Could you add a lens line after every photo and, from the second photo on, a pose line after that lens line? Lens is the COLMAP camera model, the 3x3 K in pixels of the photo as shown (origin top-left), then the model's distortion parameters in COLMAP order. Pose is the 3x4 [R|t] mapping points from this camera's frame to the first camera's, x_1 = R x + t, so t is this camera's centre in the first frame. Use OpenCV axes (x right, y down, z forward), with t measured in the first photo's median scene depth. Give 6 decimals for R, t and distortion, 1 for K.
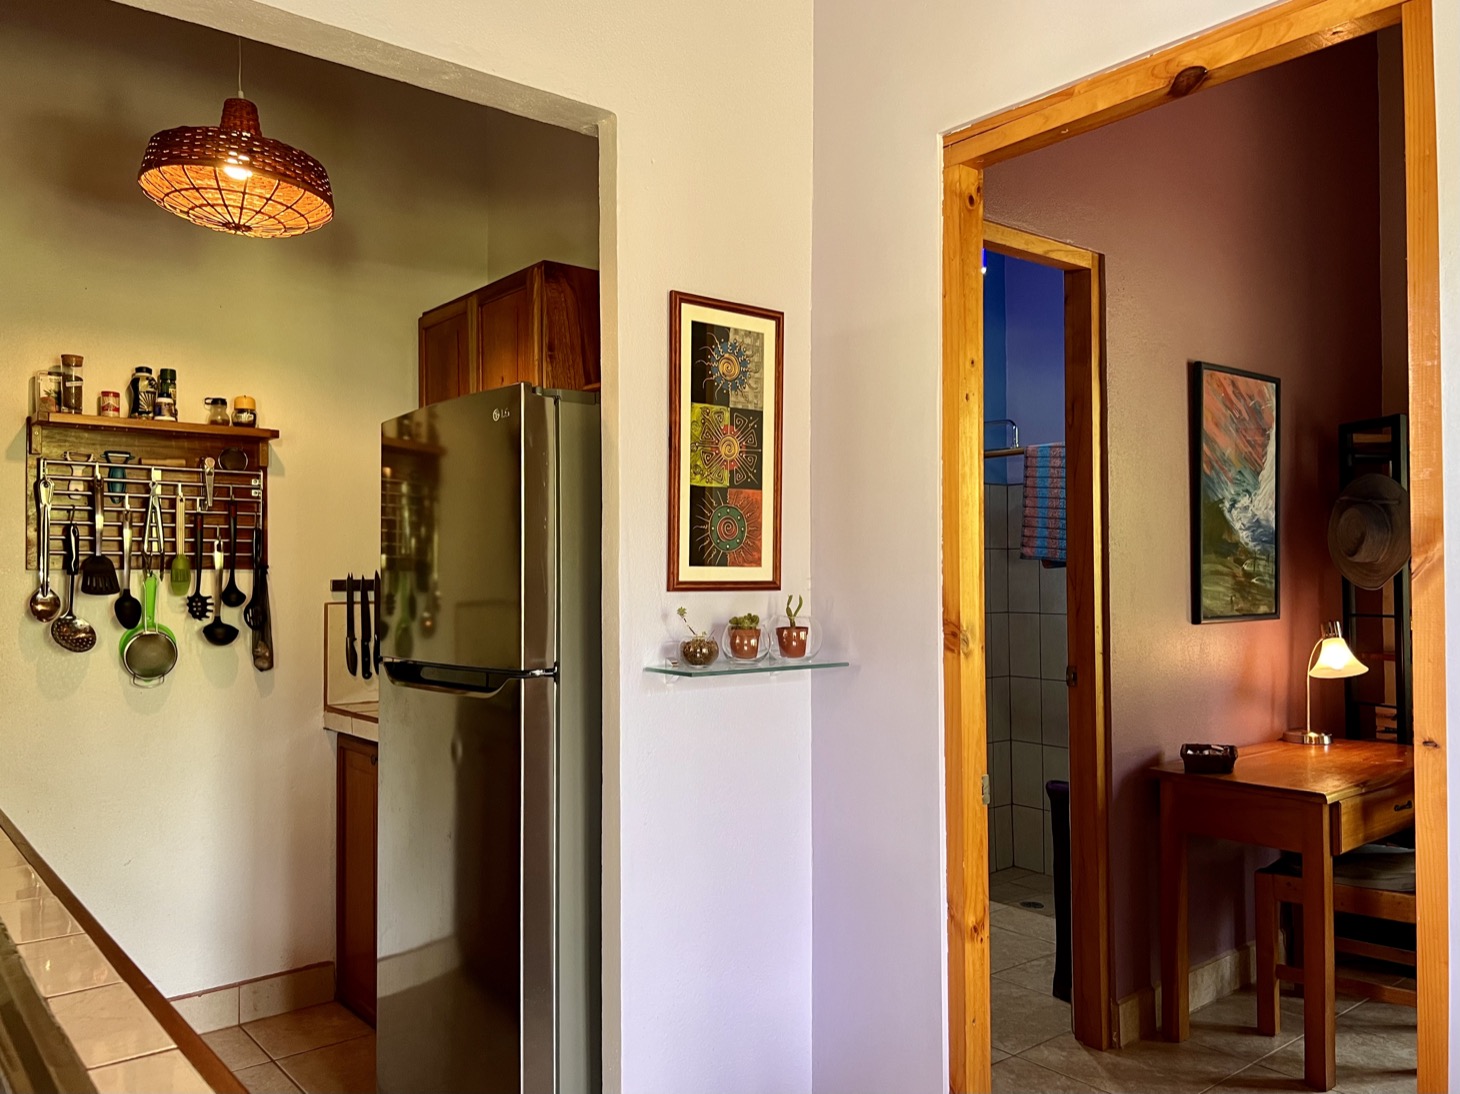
lens RADIAL K [[1139.8, 0, 730.7], [0, 1139.8, 551.5], [0, 0, 1]] dist [0.013872, 0.006608]
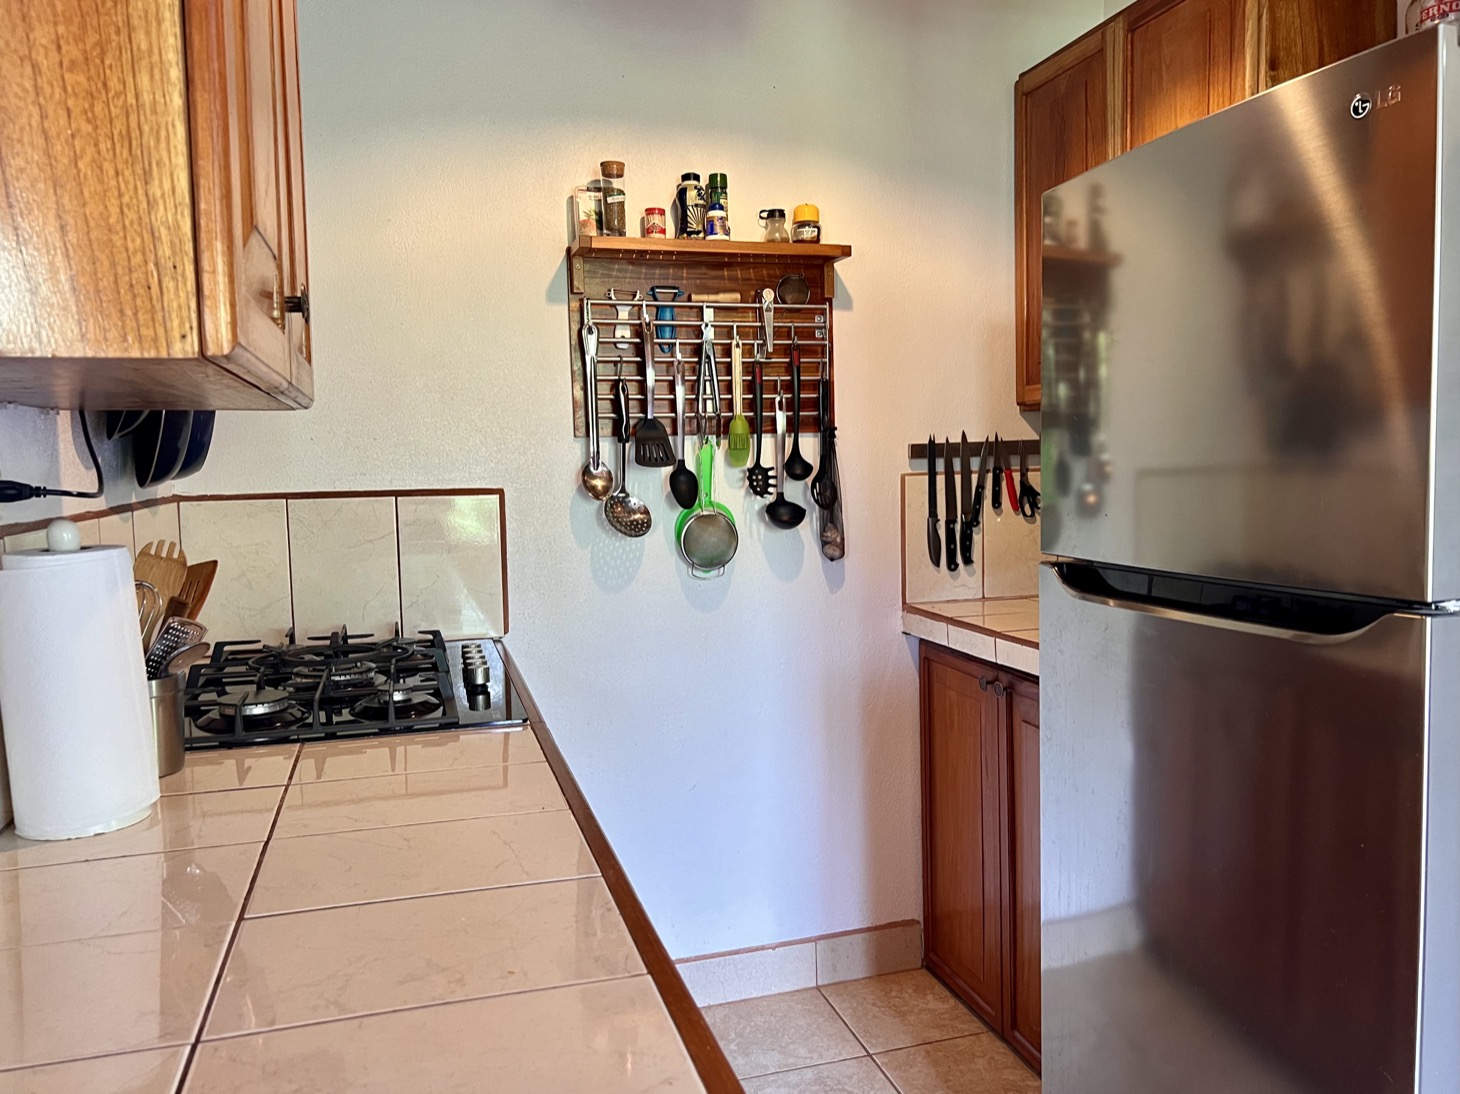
lens RADIAL K [[1110.8, 0, 730.0], [0, 1110.8, 547.0], [0, 0, 1]] dist [0.085842, -0.001347]
pose [[0.930252, 0.013618, -0.366668, -0.204973], [0.027570, 0.993892, 0.106861, 0.011169], [0.365883, -0.109517, 0.924195, 0.277389]]
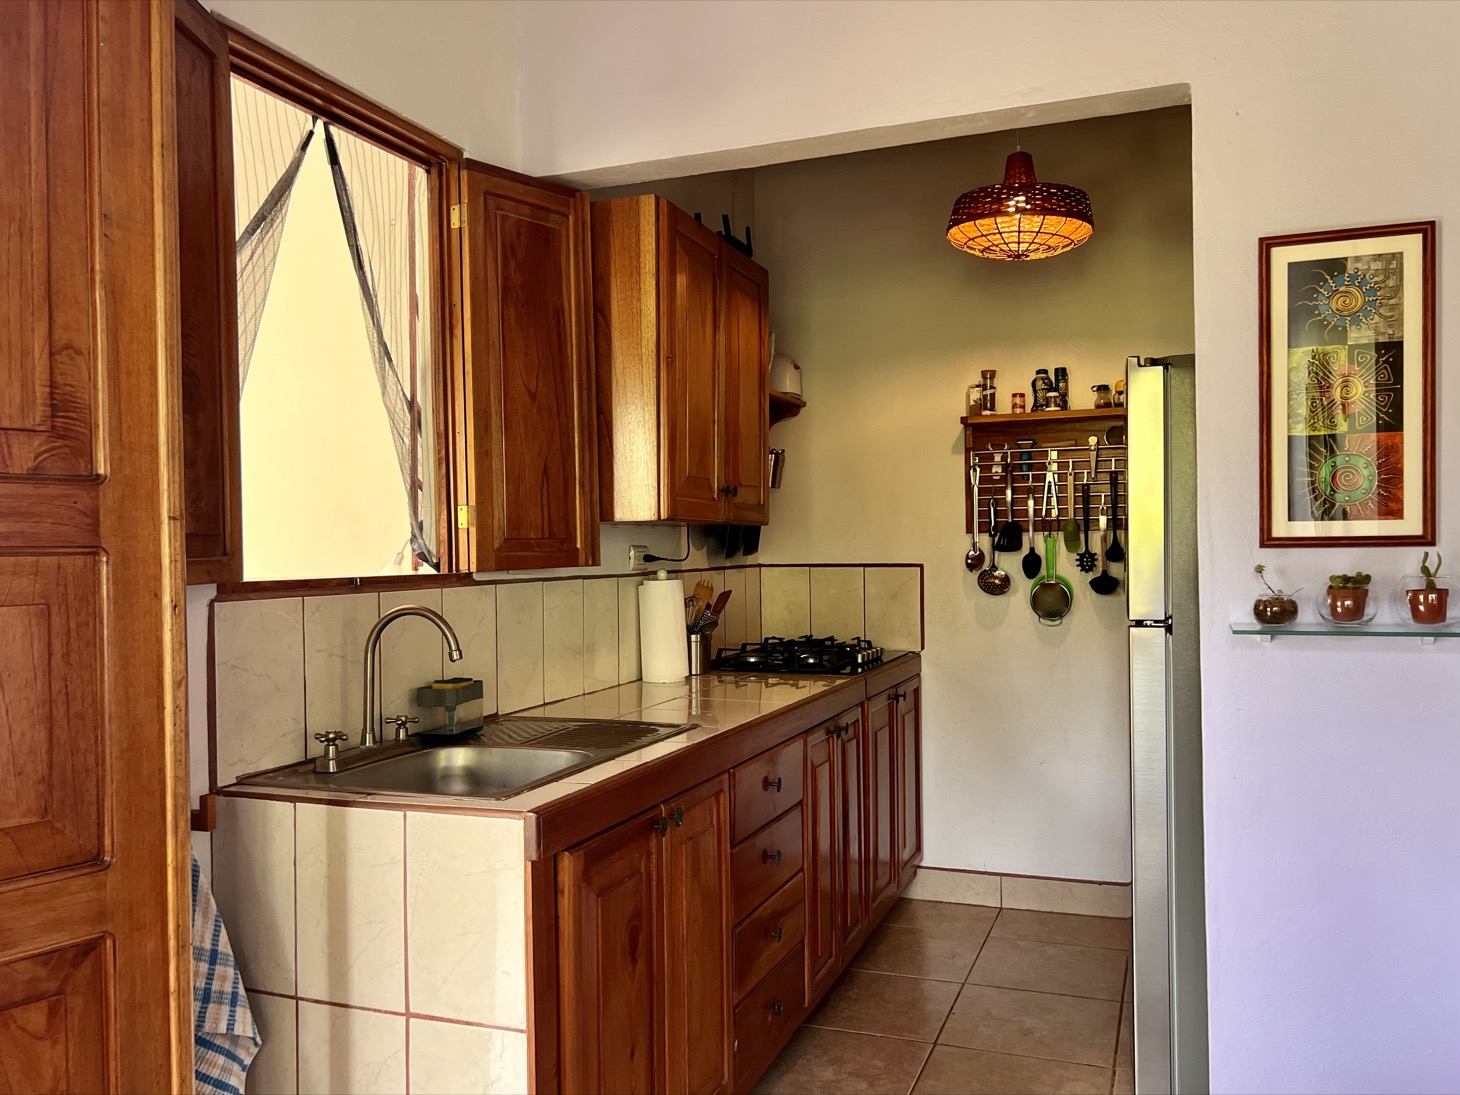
lens RADIAL K [[1139.8, 0, 730.7], [0, 1139.8, 552.0], [0, 0, 1]] dist [0.013872, 0.006608]
pose [[0.494713, -0.001123, -0.869056, 0.403014], [0.034098, 0.999254, 0.018118, 0.003674], [0.868387, -0.038596, 0.494382, 0.083245]]
